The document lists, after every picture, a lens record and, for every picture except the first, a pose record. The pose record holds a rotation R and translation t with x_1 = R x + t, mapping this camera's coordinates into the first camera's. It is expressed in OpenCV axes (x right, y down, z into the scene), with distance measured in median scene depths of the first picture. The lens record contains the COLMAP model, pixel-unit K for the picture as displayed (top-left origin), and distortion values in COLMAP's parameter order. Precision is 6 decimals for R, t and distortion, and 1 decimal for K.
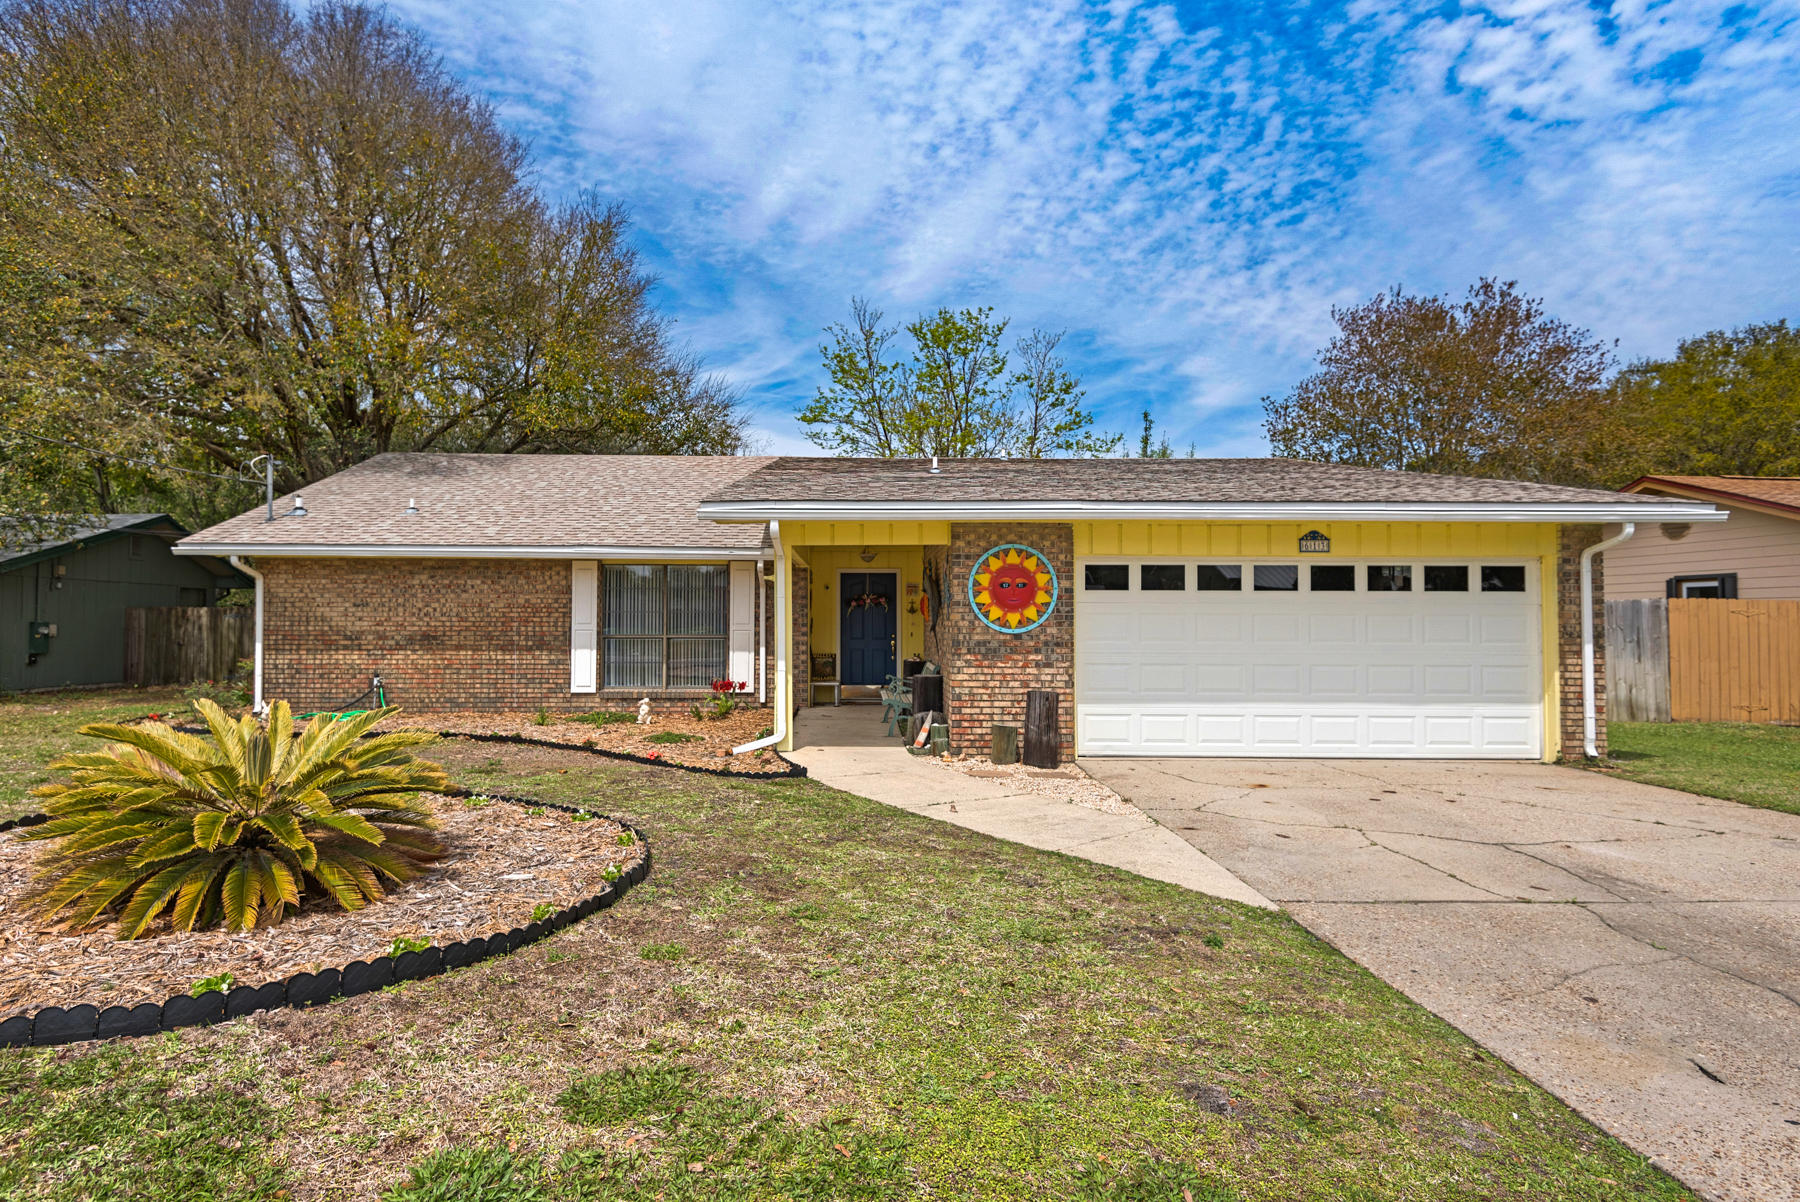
lens RADIAL K [[969.8, 0, 900.0], [0, 969.8, 601.0], [0, 0, 1]] dist [0.041228, -0.027049]
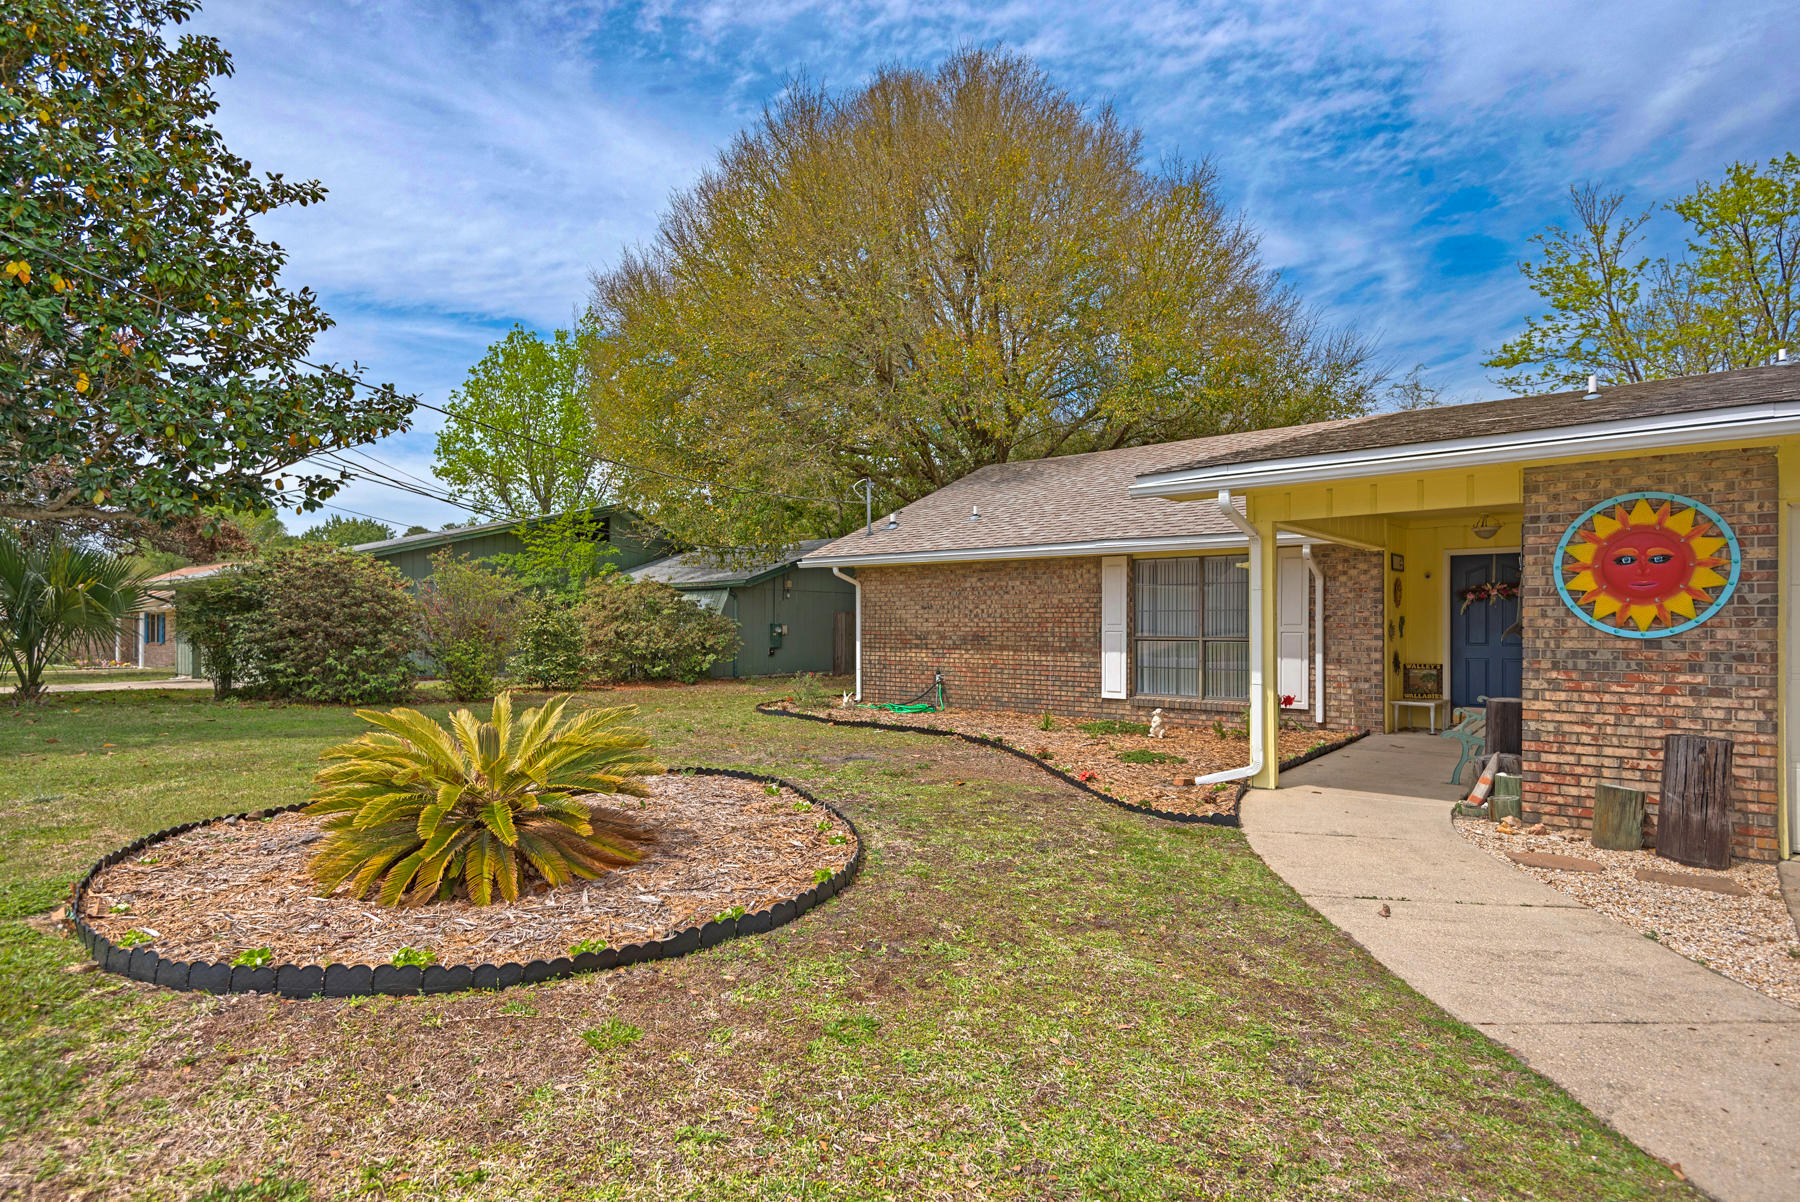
lens RADIAL K [[970.7, 0, 867.6], [0, 970.7, 631.5], [0, 0, 1]] dist [0.041335, -0.030974]
pose [[0.741701, 0.002712, -0.670725, 0.168815], [0.017395, 0.999578, 0.023278, 0.006002], [0.670505, -0.028932, 0.741341, 0.211264]]
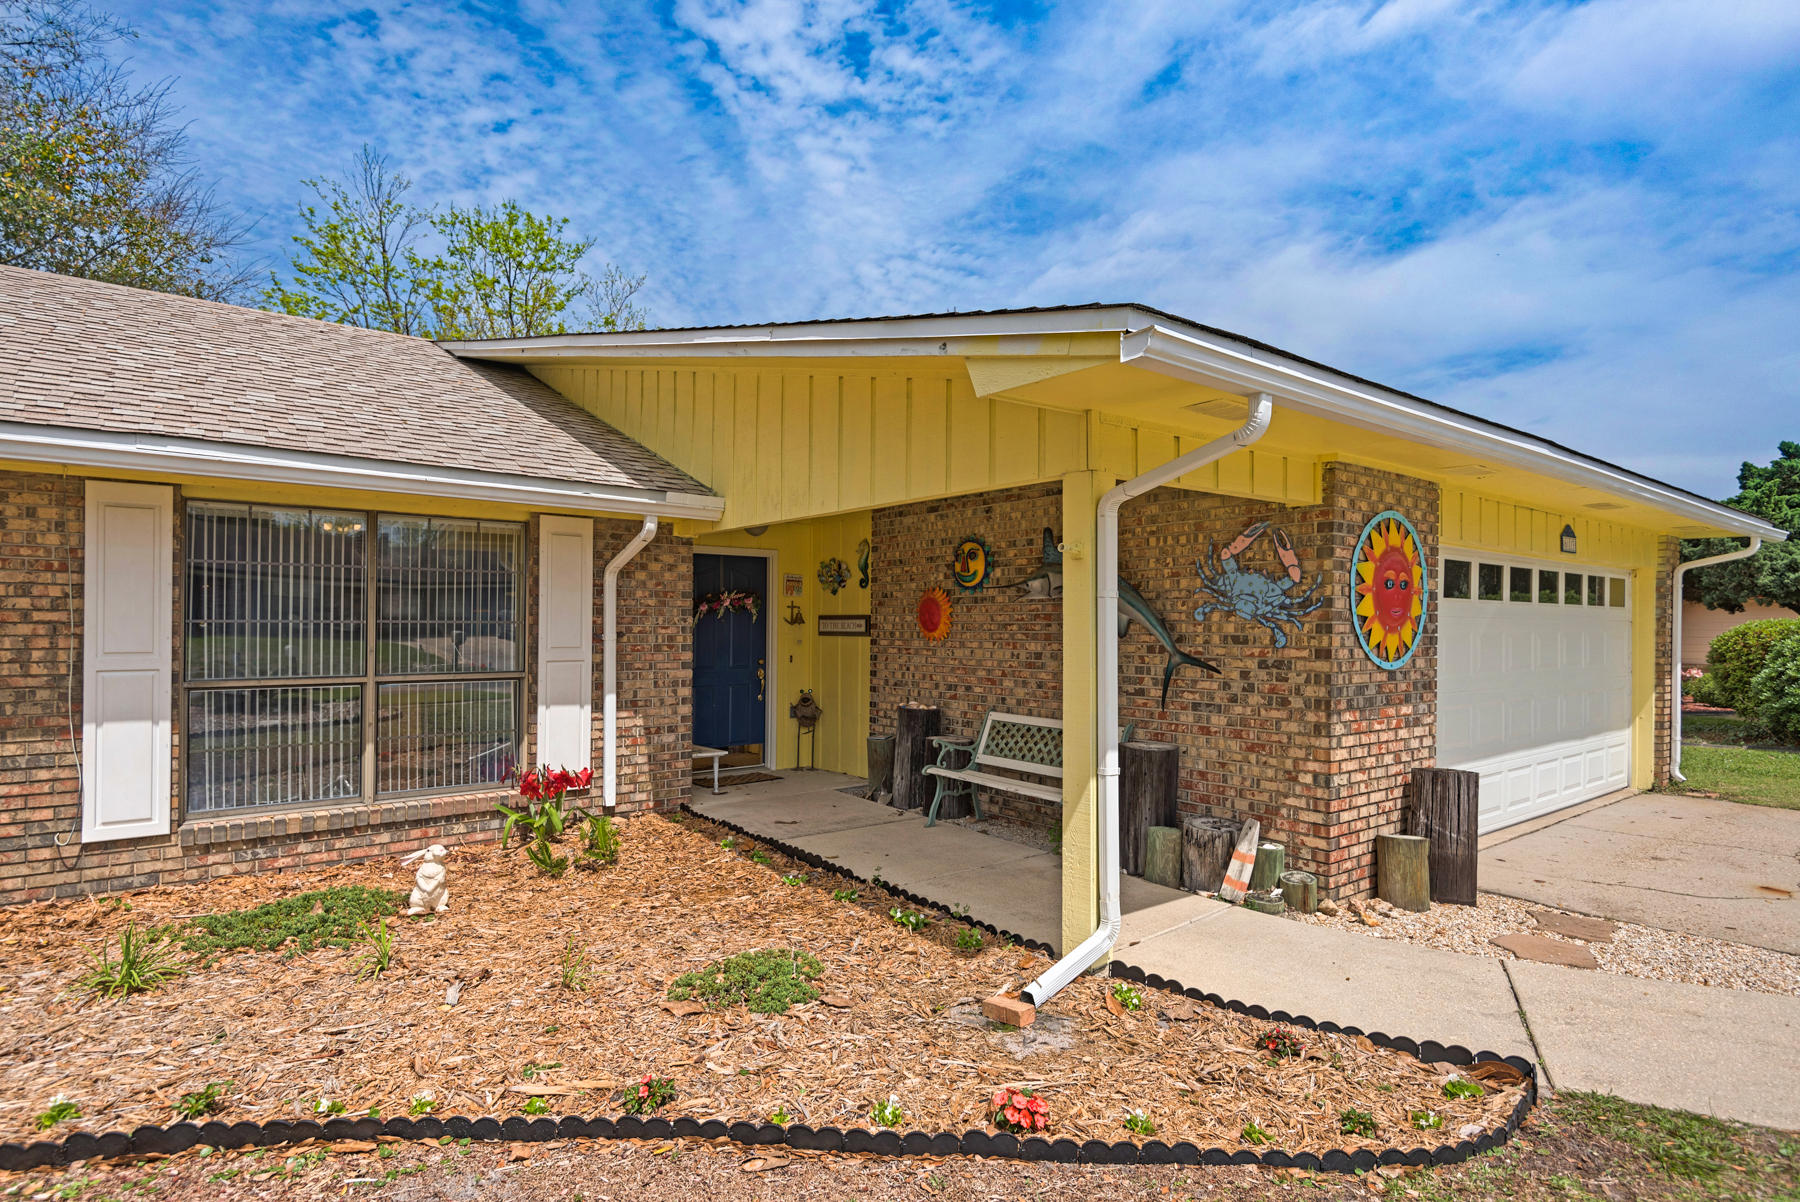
lens RADIAL K [[916.2, 0, 895.7], [0, 916.2, 669.7], [0, 0, 1]] dist [-0.002376, -0.000893]
pose [[0.803532, -0.029913, 0.594509, -0.421645], [-0.013750, 0.997537, 0.068776, 0.001136], [-0.595102, -0.063438, 0.801142, 0.742110]]
